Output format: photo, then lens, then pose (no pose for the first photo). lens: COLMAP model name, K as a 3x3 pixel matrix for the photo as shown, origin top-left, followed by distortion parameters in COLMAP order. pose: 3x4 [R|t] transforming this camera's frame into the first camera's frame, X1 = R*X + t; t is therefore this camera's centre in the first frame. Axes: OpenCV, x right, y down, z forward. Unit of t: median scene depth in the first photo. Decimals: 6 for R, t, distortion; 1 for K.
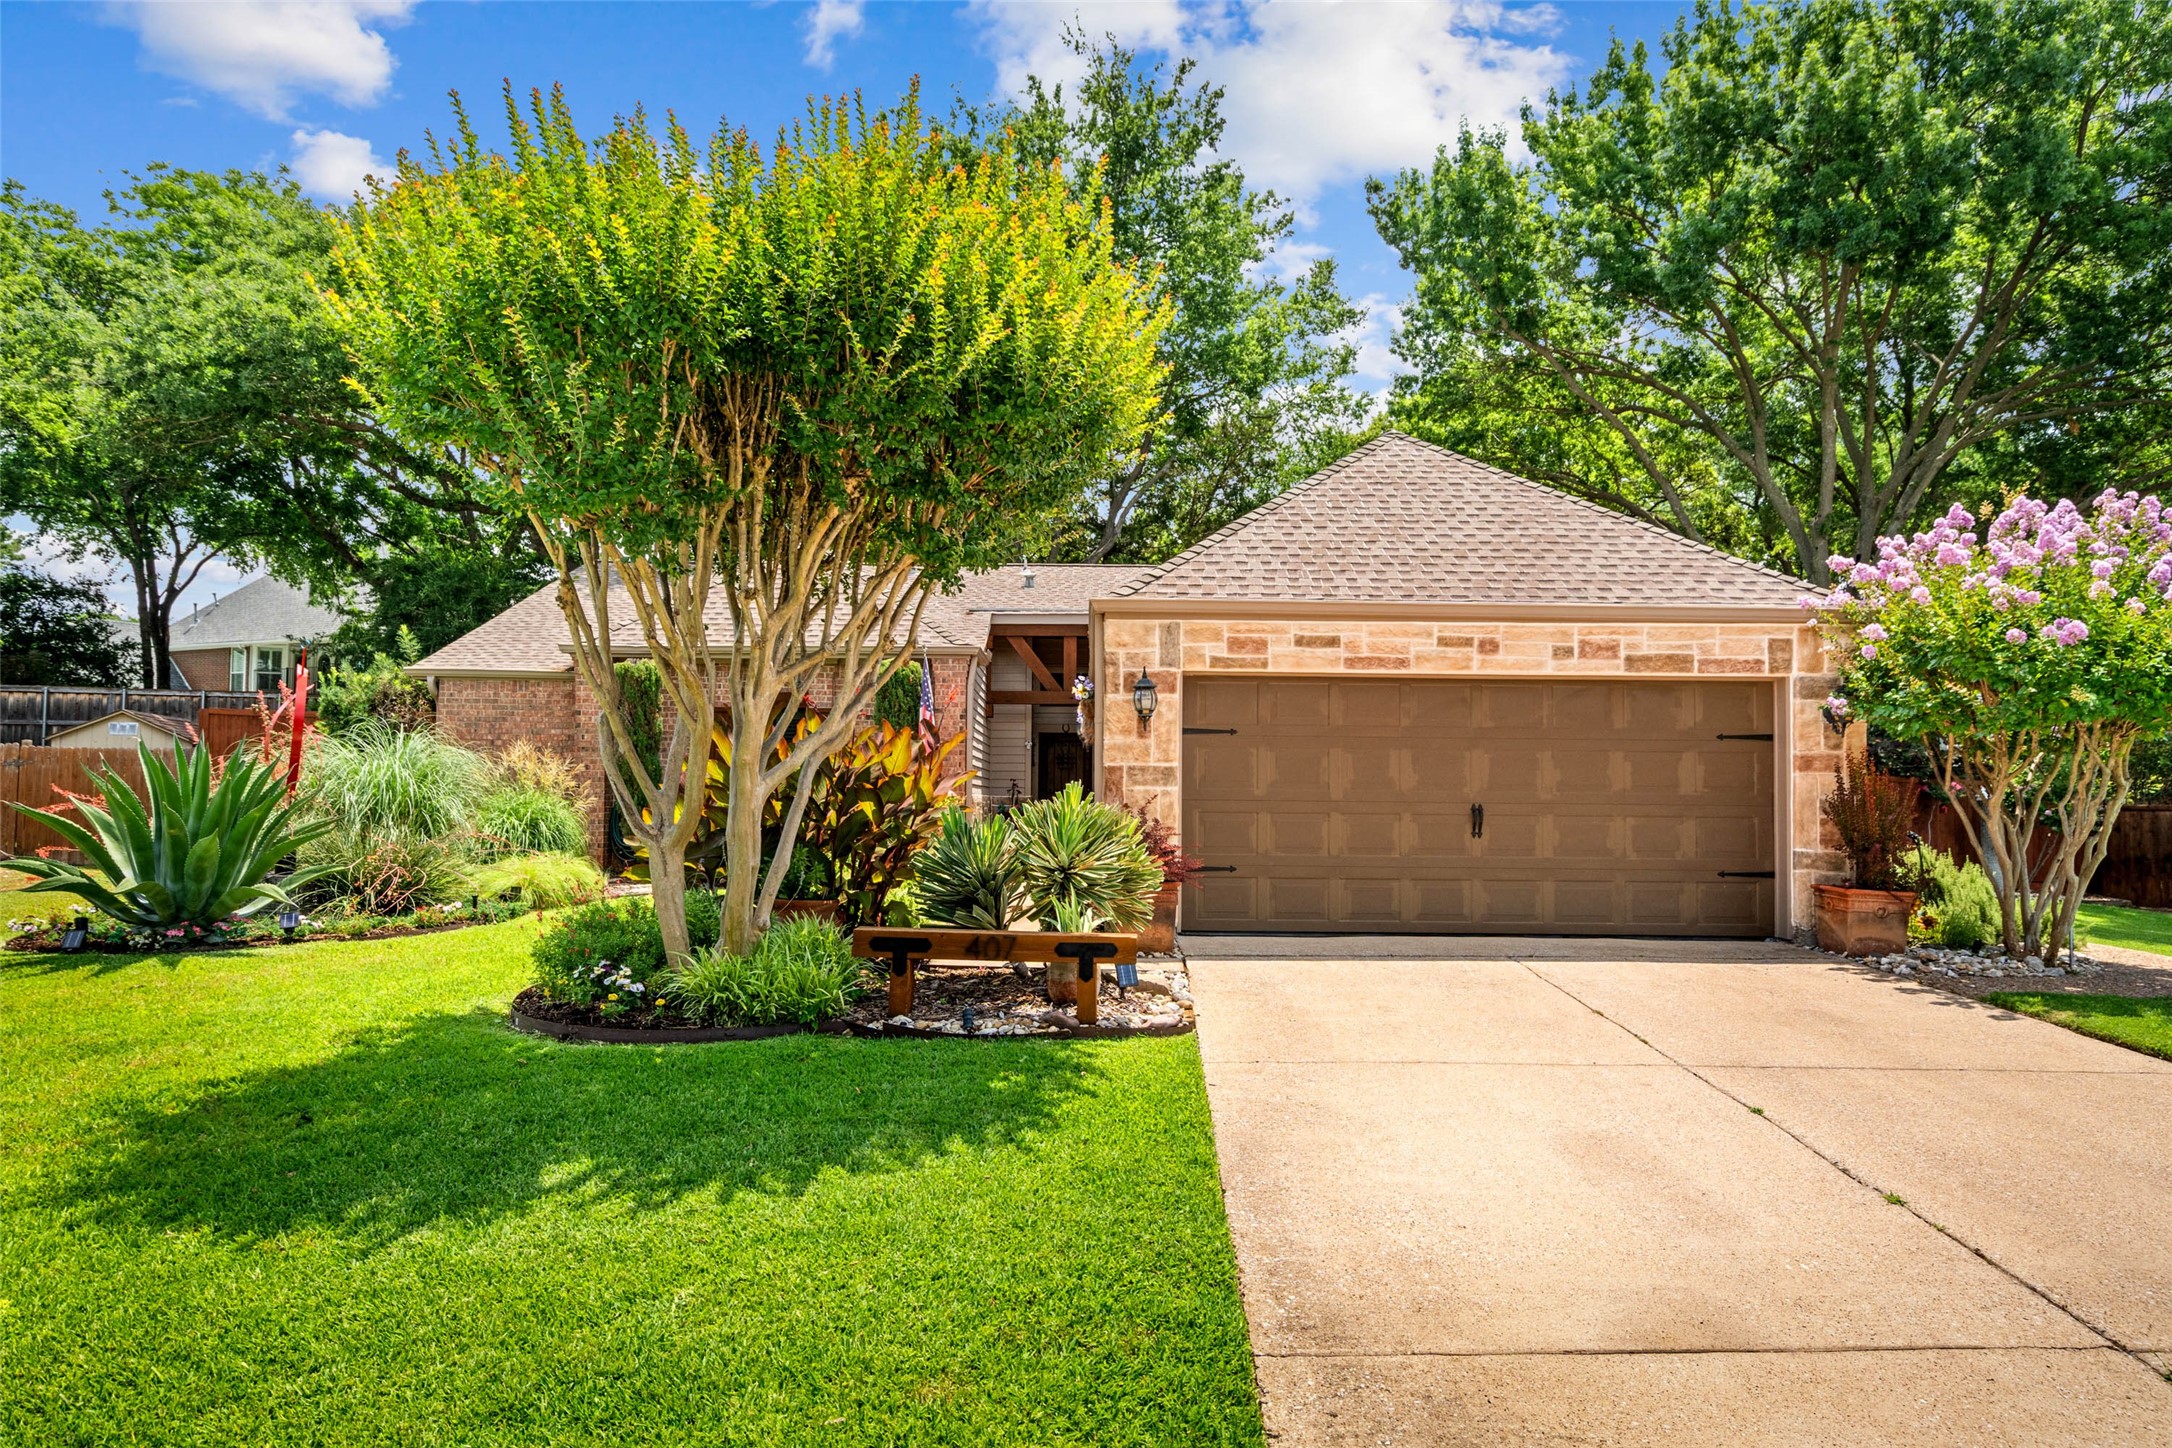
lens RADIAL K [[1291.8, 0, 1083.8], [0, 1291.8, 751.4], [0, 0, 1]] dist [0.003712, -0.000250]
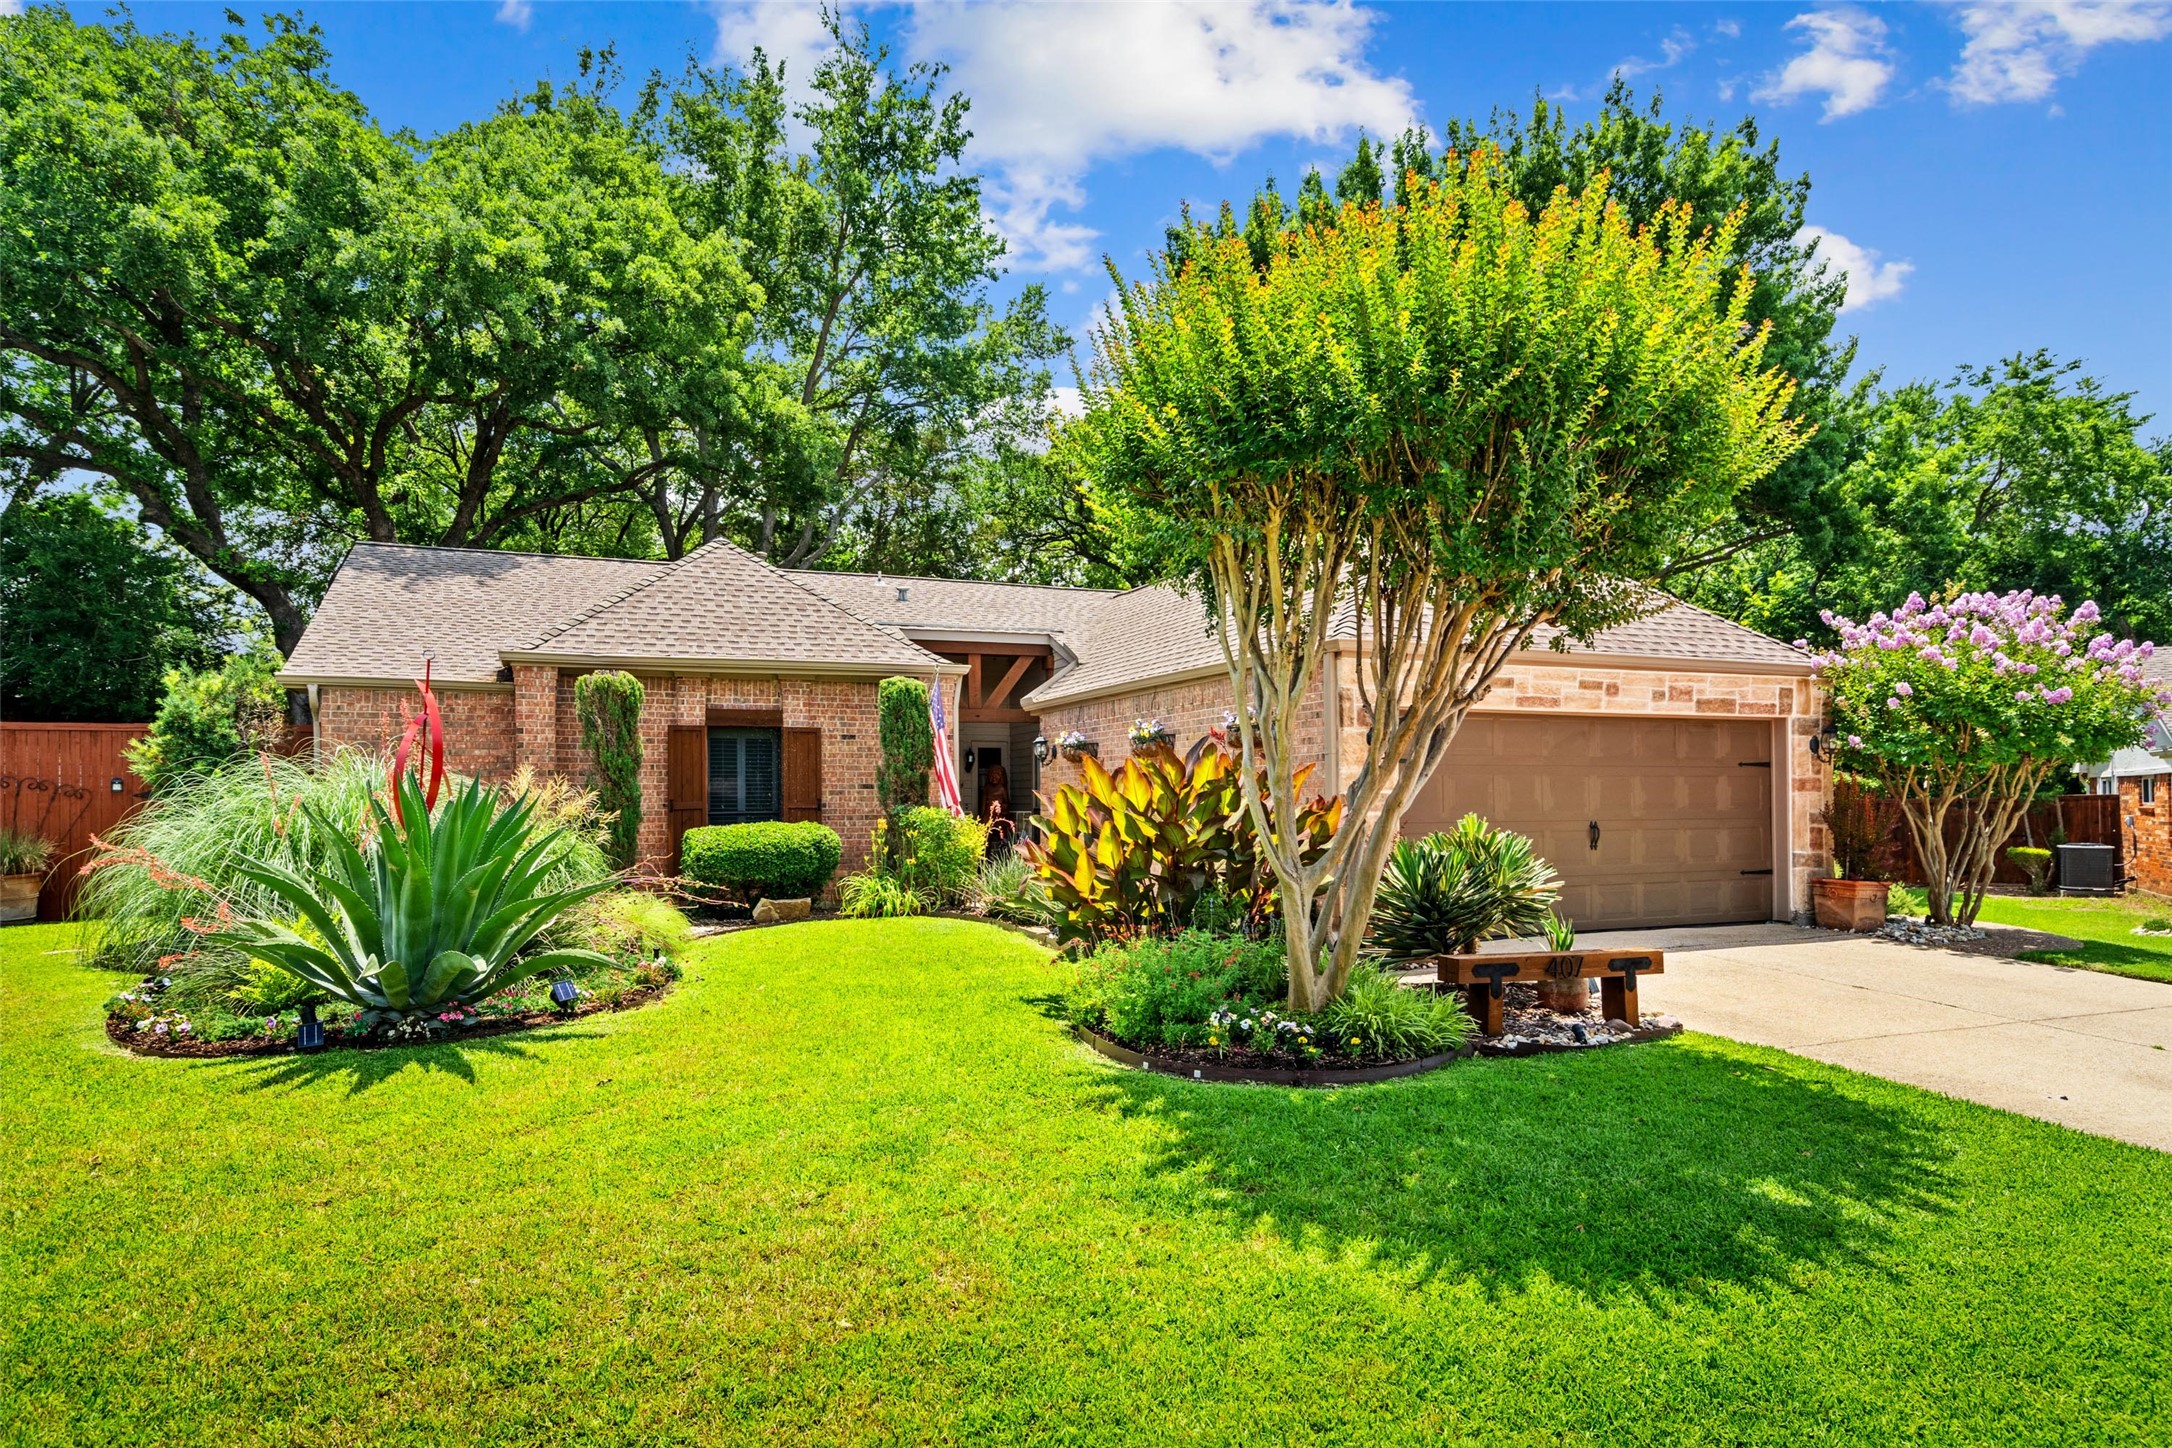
lens RADIAL K [[1284.0, 0, 1090.0], [0, 1284.0, 787.9], [0, 0, 1]] dist [-0.002585, -0.000157]
pose [[0.920660, -0.011311, 0.390201, -0.591815], [0.000722, 0.999628, 0.027272, -0.023279], [-0.390365, -0.024827, 0.920326, 0.097414]]
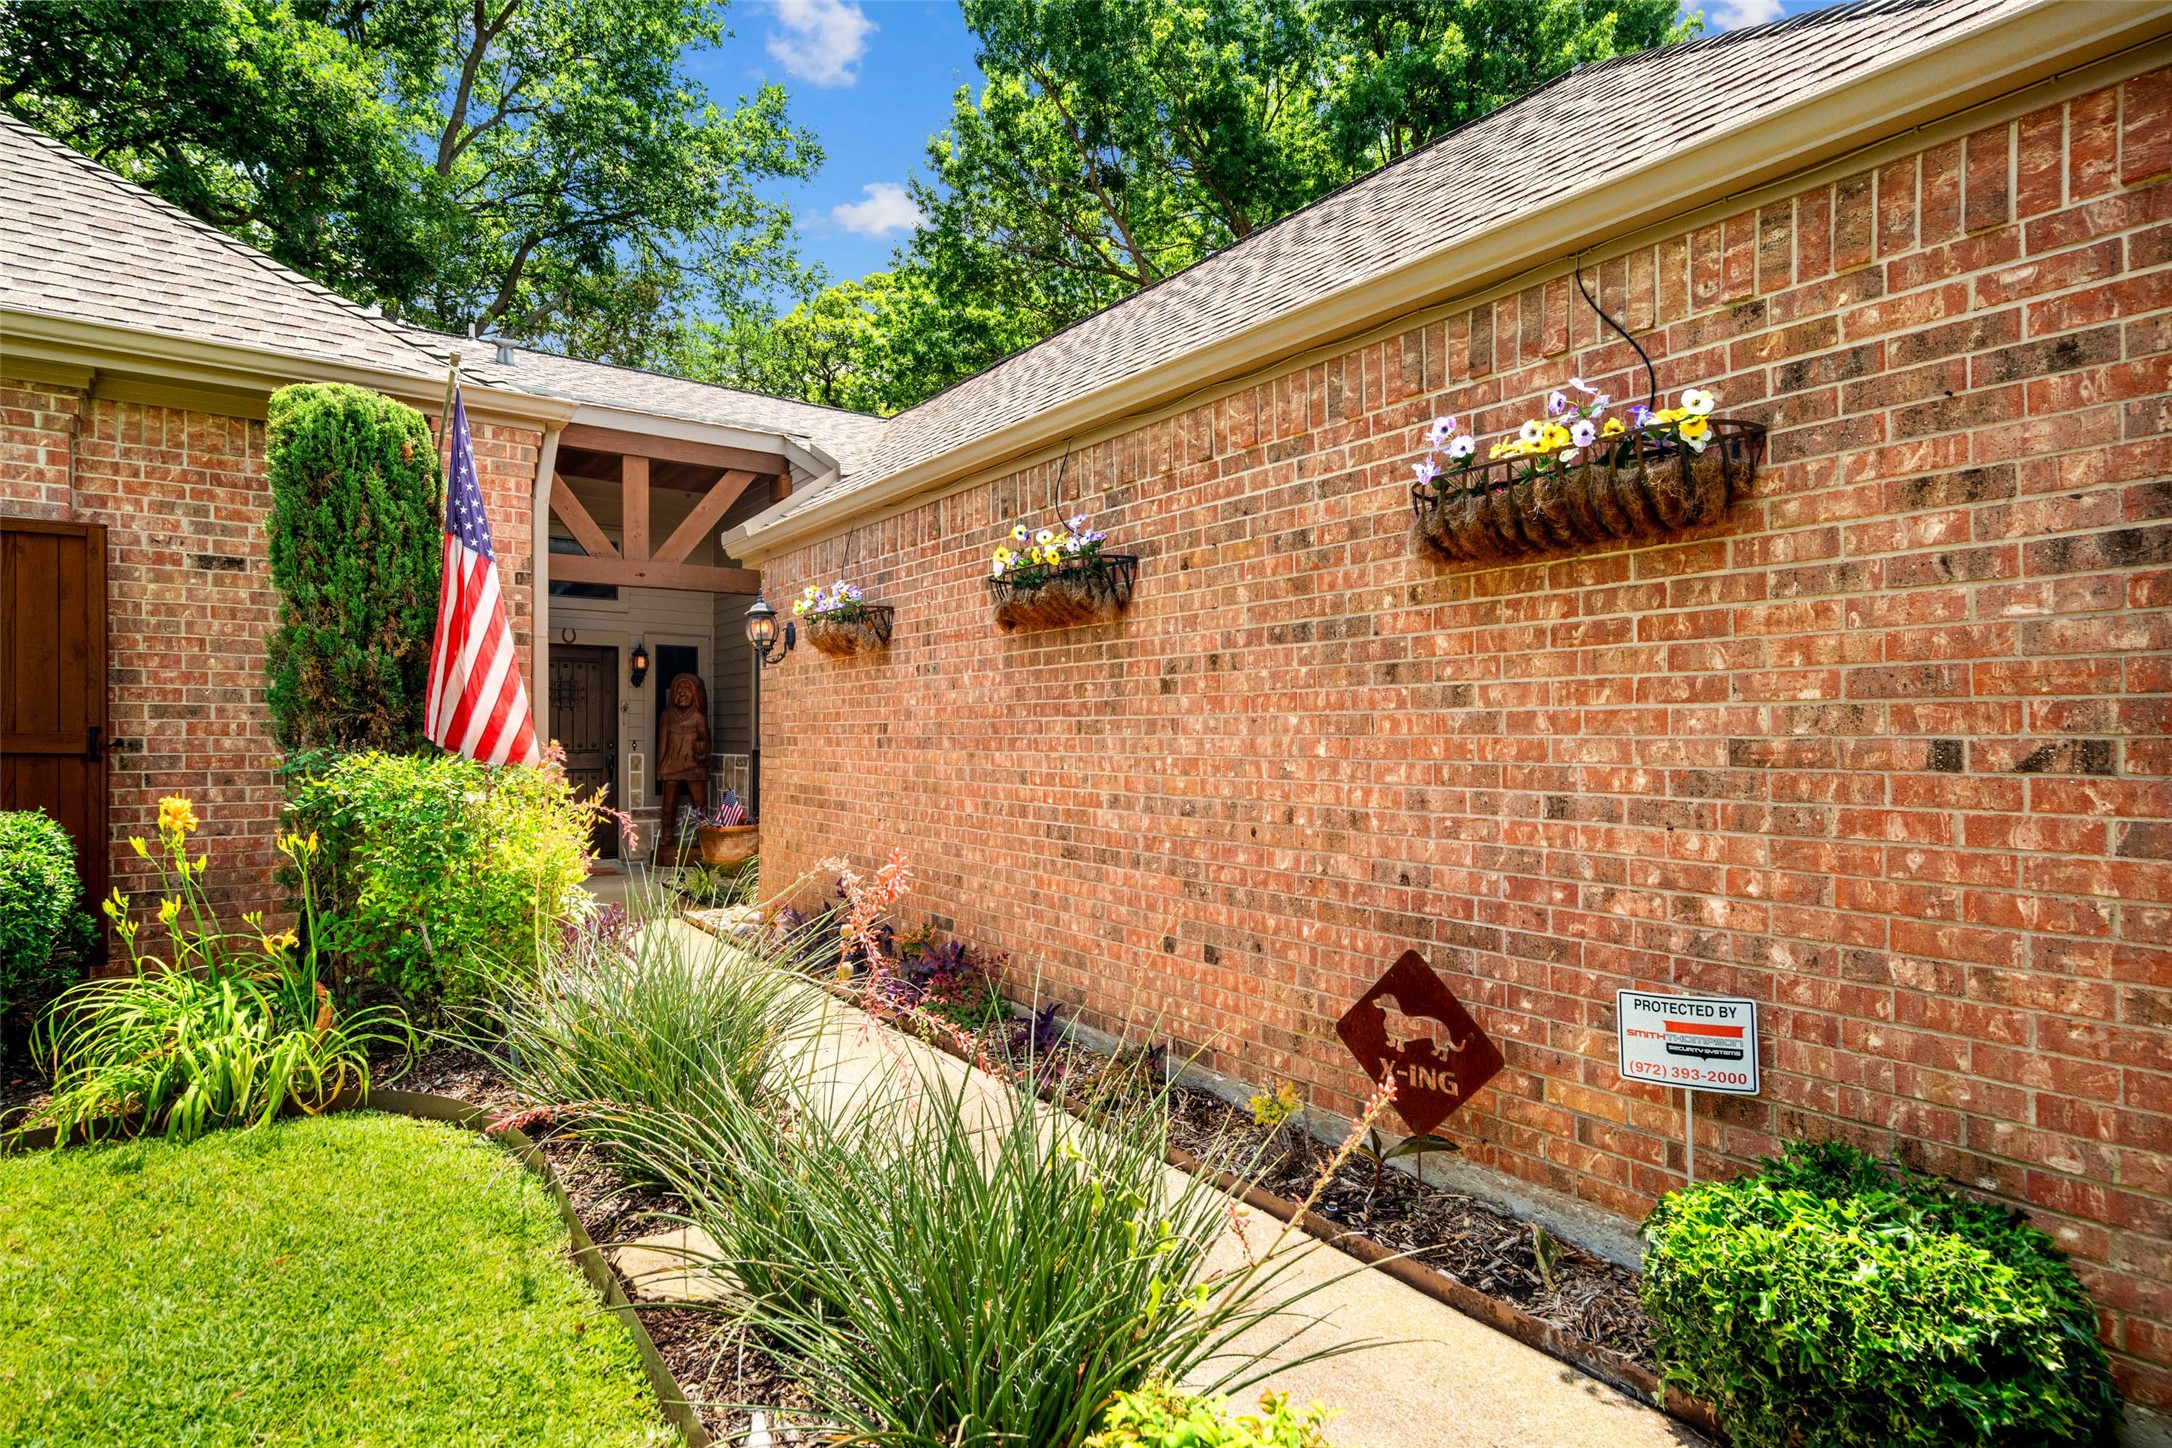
lens RADIAL K [[1123.6, 0, 1086.0], [0, 1123.6, 724.0], [0, 0, 1]] dist [0.003997, 0.000748]
pose [[0.808458, -0.001819, 0.588551, -0.246644], [-0.016474, 0.999533, 0.025718, 0.009679], [-0.588323, -0.030487, 0.808051, 0.975962]]
